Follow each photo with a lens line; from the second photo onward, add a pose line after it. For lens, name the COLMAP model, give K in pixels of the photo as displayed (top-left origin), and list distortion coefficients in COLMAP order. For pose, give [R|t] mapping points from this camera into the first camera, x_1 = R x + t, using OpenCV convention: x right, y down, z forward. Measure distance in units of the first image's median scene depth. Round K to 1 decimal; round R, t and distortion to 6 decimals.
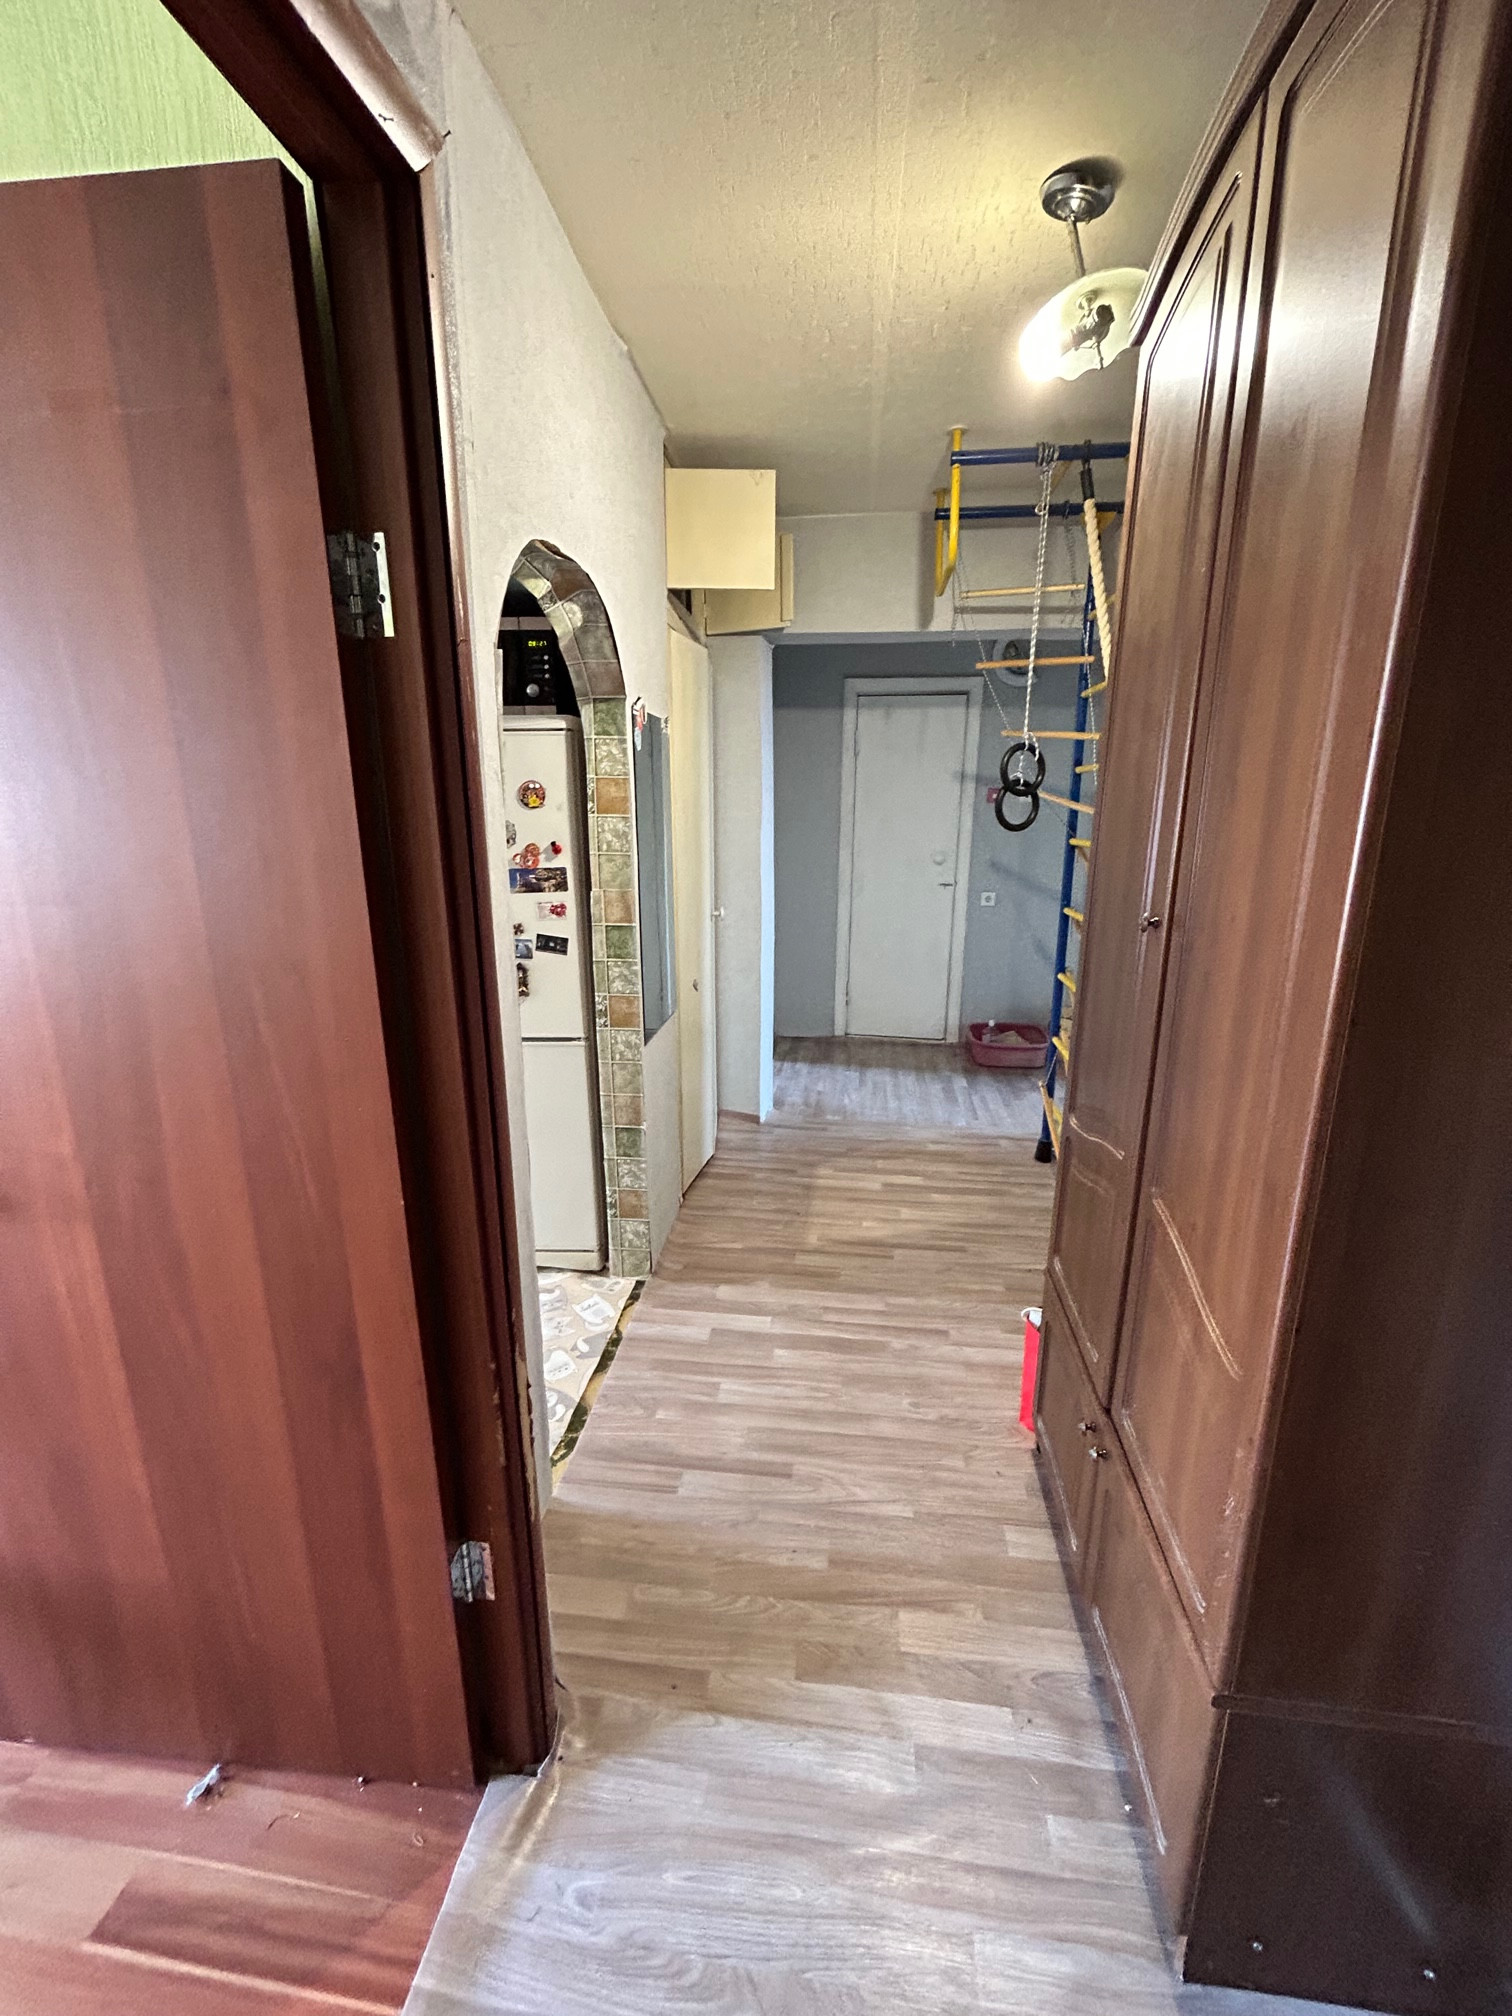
lens RADIAL K [[834.2, 0, 756.0], [0, 834.2, 1008.0], [0, 0, 1]] dist [-0.002089, 0.003476]
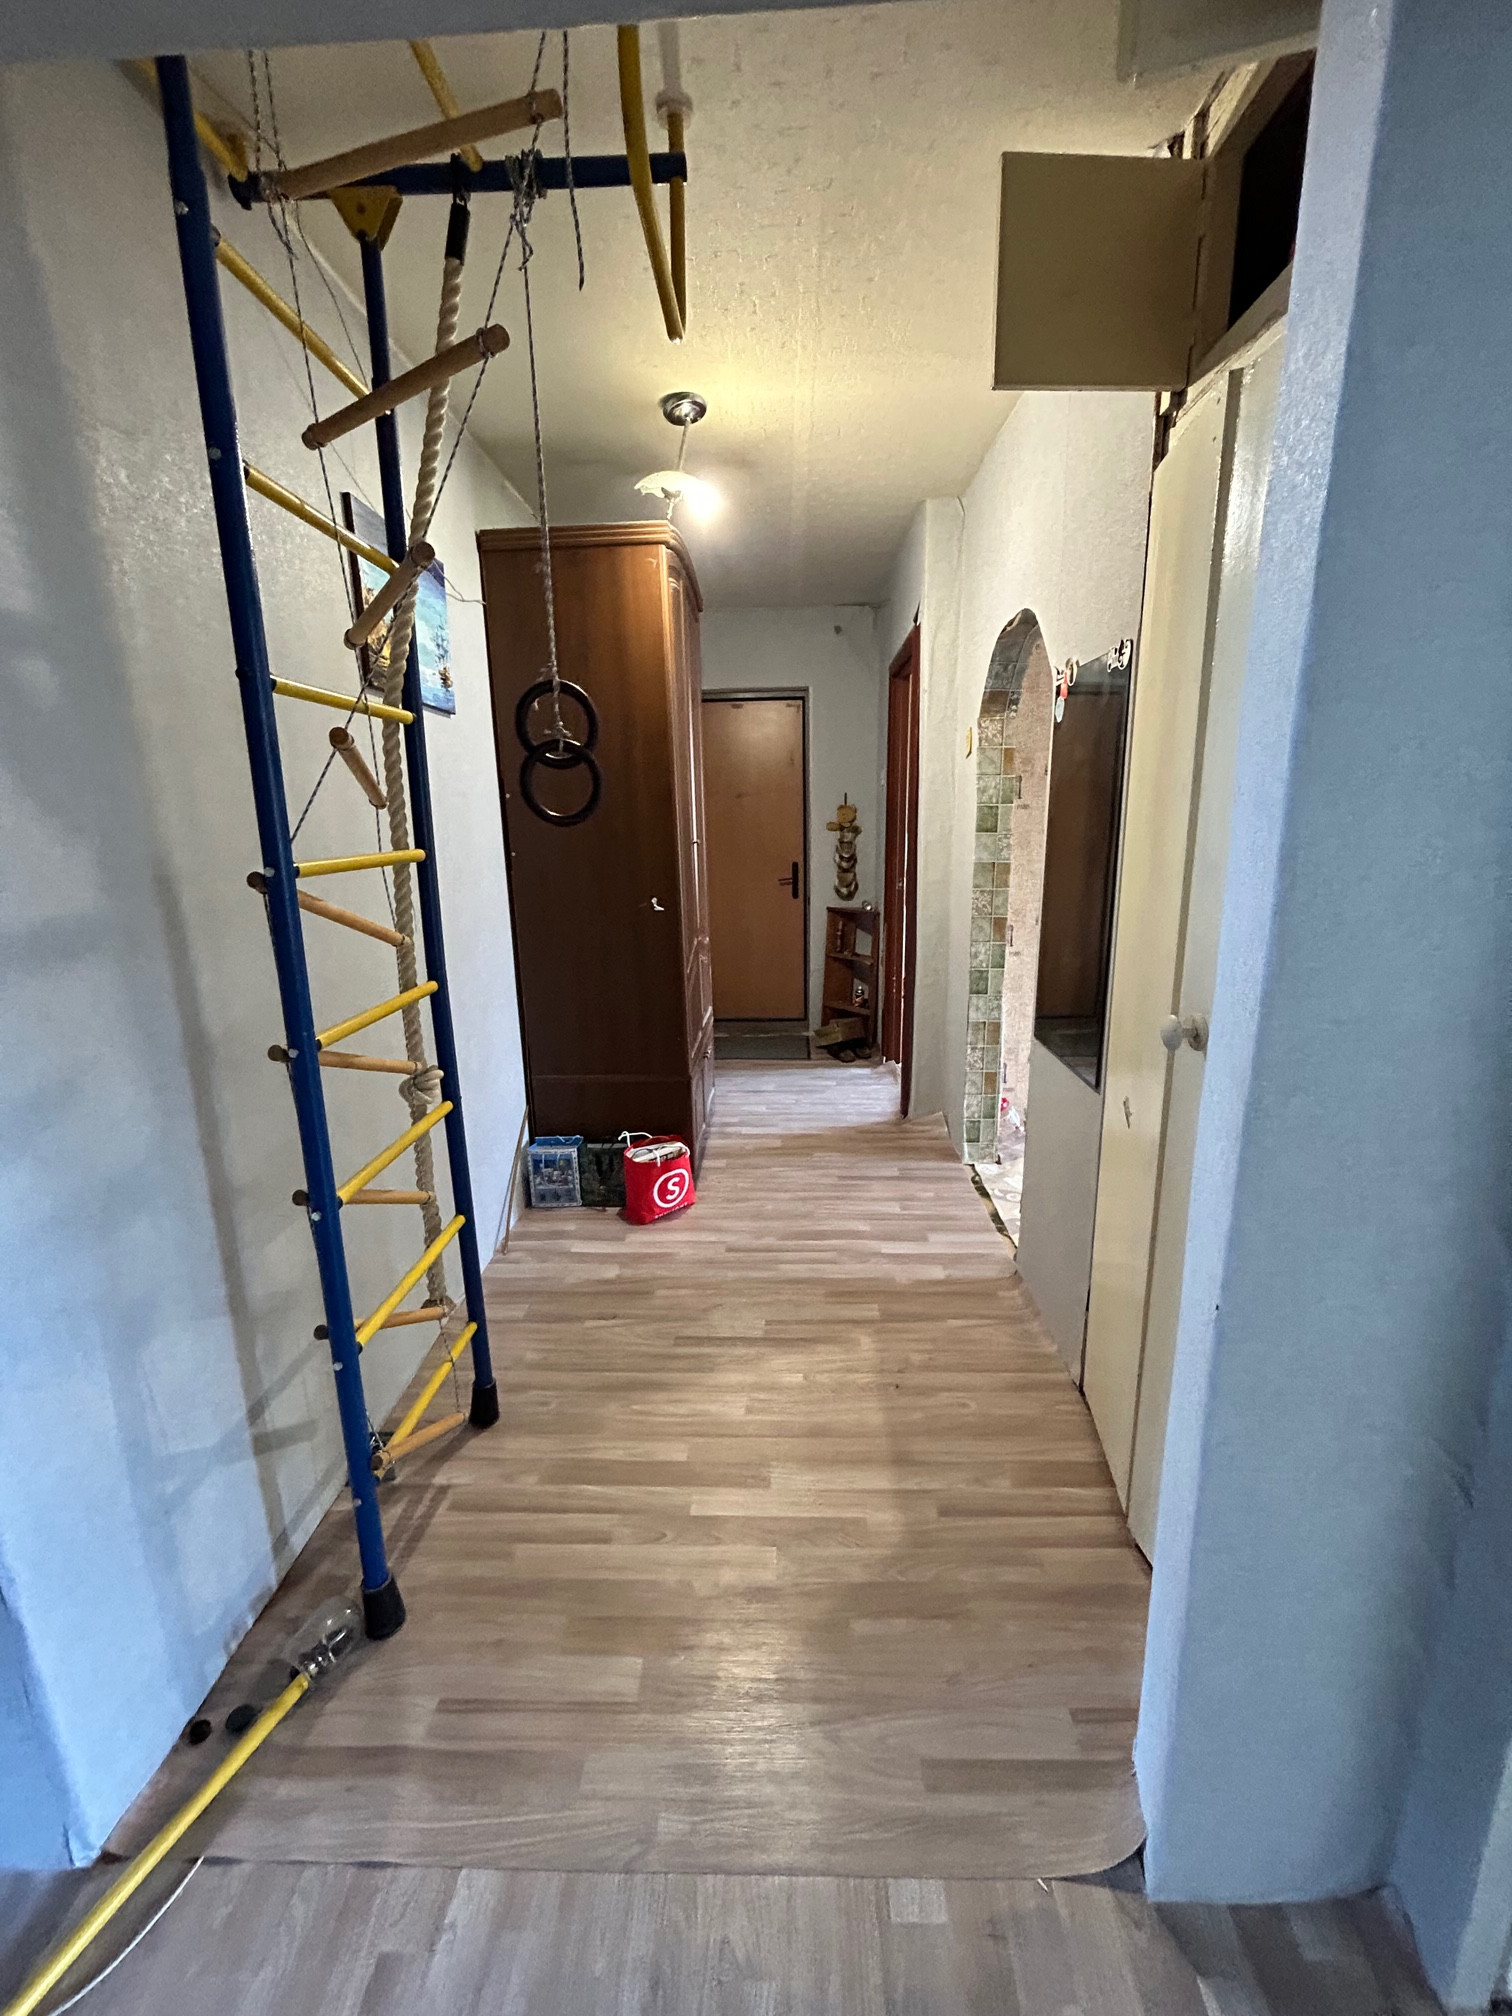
lens RADIAL K [[834.2, 0, 756.0], [0, 834.2, 1008.0], [0, 0, 1]] dist [-0.002089, 0.003476]
pose [[-0.996028, 0.032507, -0.082897, 0.274001], [-0.008928, 0.889830, 0.456205, -0.433287], [0.088594, 0.455133, -0.886005, 1.874781]]
